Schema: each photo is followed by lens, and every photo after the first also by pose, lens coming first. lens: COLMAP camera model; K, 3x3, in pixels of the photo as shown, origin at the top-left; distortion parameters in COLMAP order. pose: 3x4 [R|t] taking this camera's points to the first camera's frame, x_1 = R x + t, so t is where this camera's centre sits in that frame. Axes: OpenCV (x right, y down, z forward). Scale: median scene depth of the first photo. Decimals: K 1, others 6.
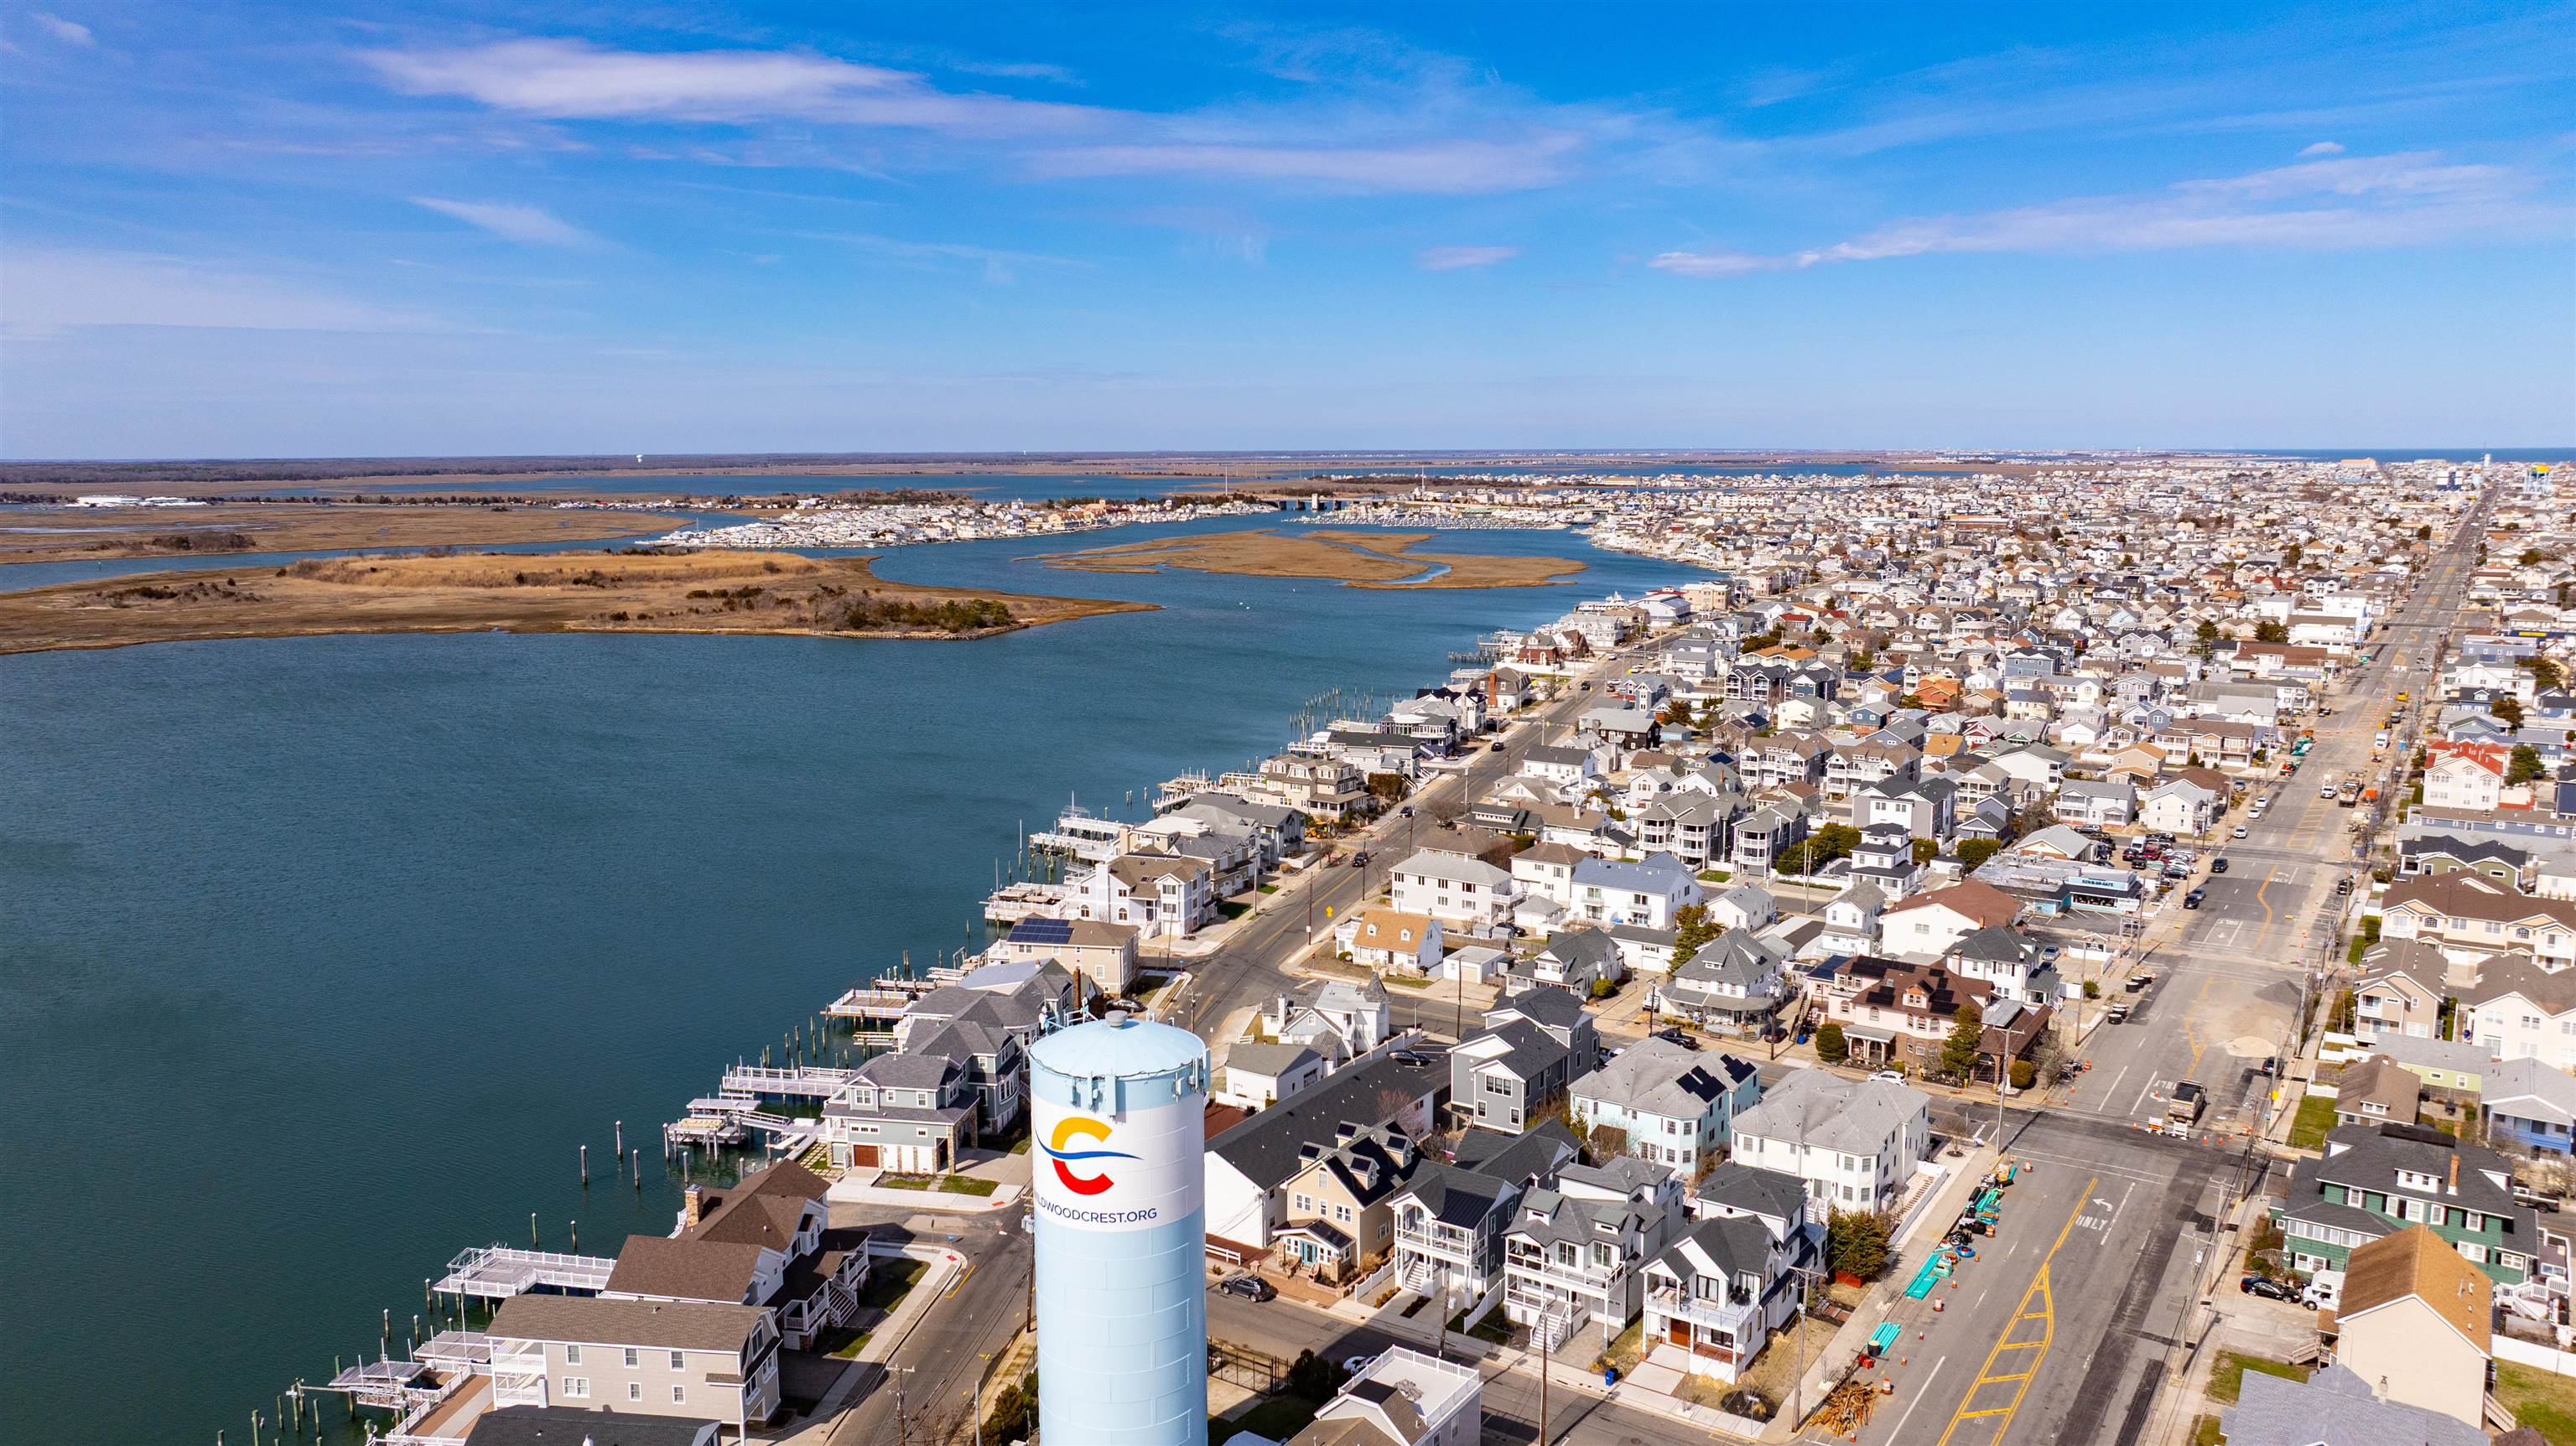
lens RADIAL K [[1818.0, 0, 1292.3], [0, 1818.0, 717.3], [0, 0, 1]] dist [-0.014639, -0.005557]
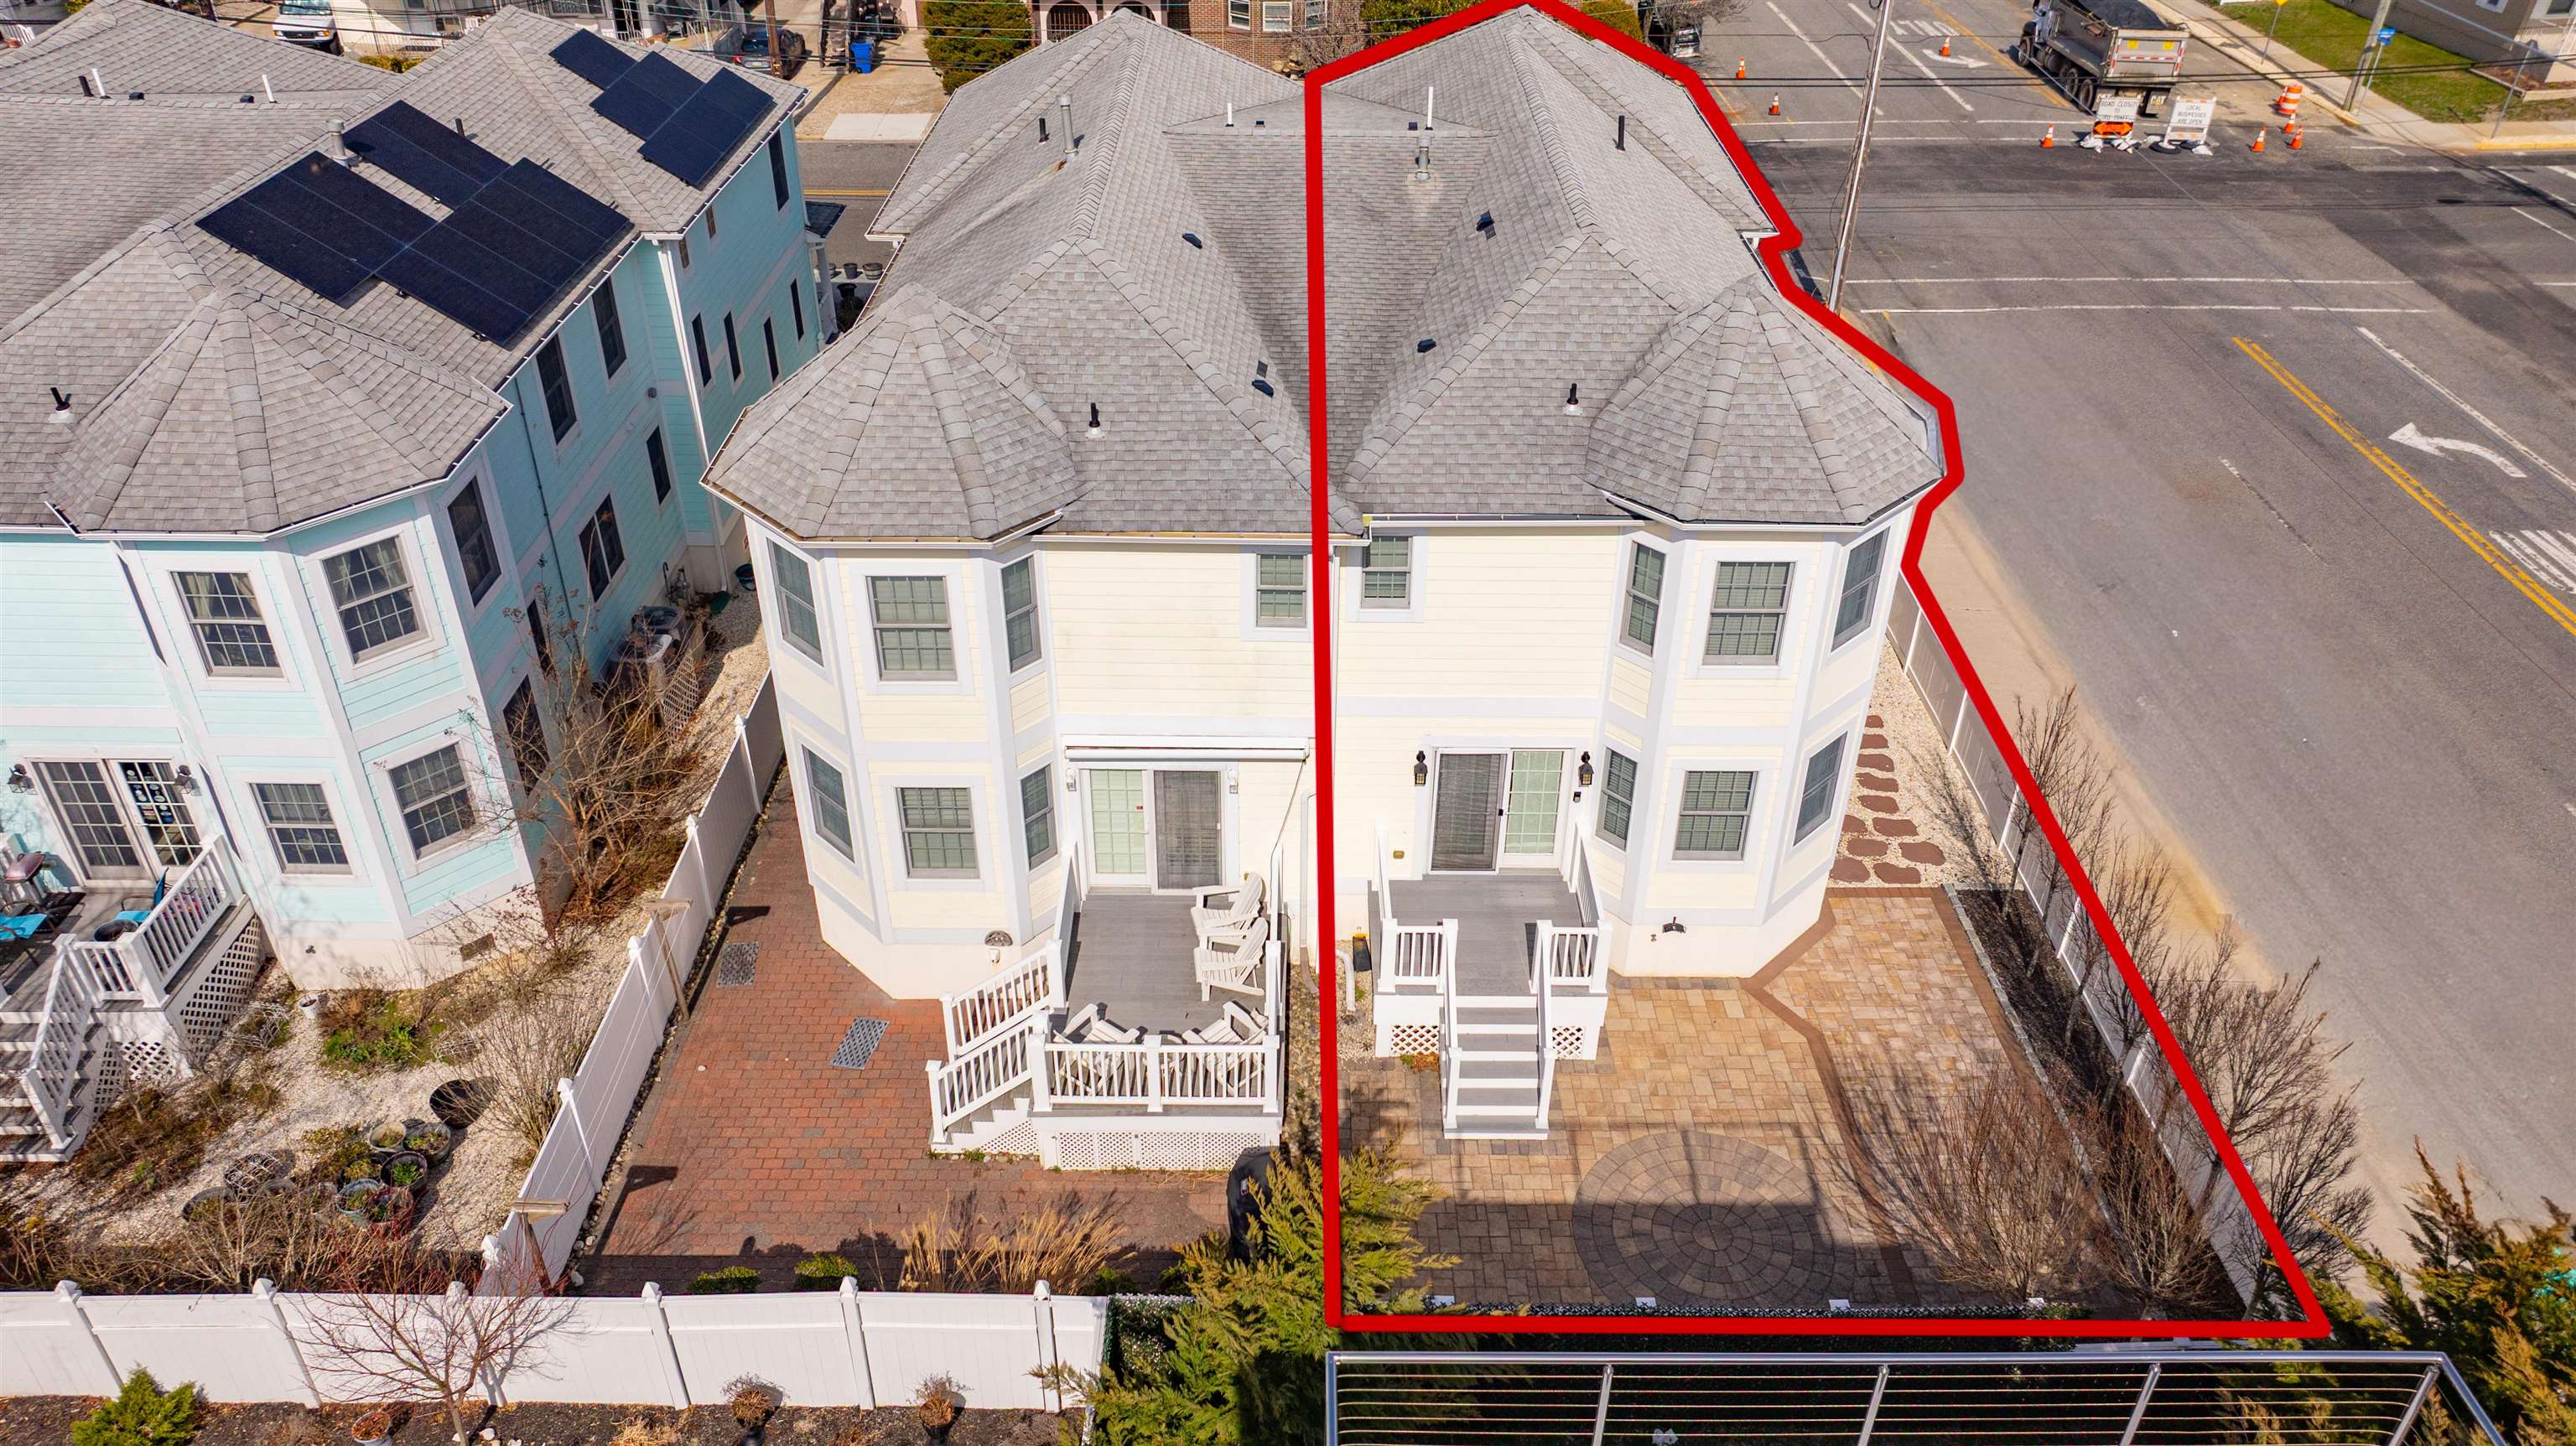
lens RADIAL K [[1818.0, 0, 1289.9], [0, 1818.0, 717.3], [0, 0, 1]] dist [-0.014639, -0.005557]
pose [[0.831662, -0.299641, 0.467498, 0.207256], [0.074698, 0.894628, 0.440524, 0.183557], [-0.550235, -0.331446, 0.766410, 0.862064]]
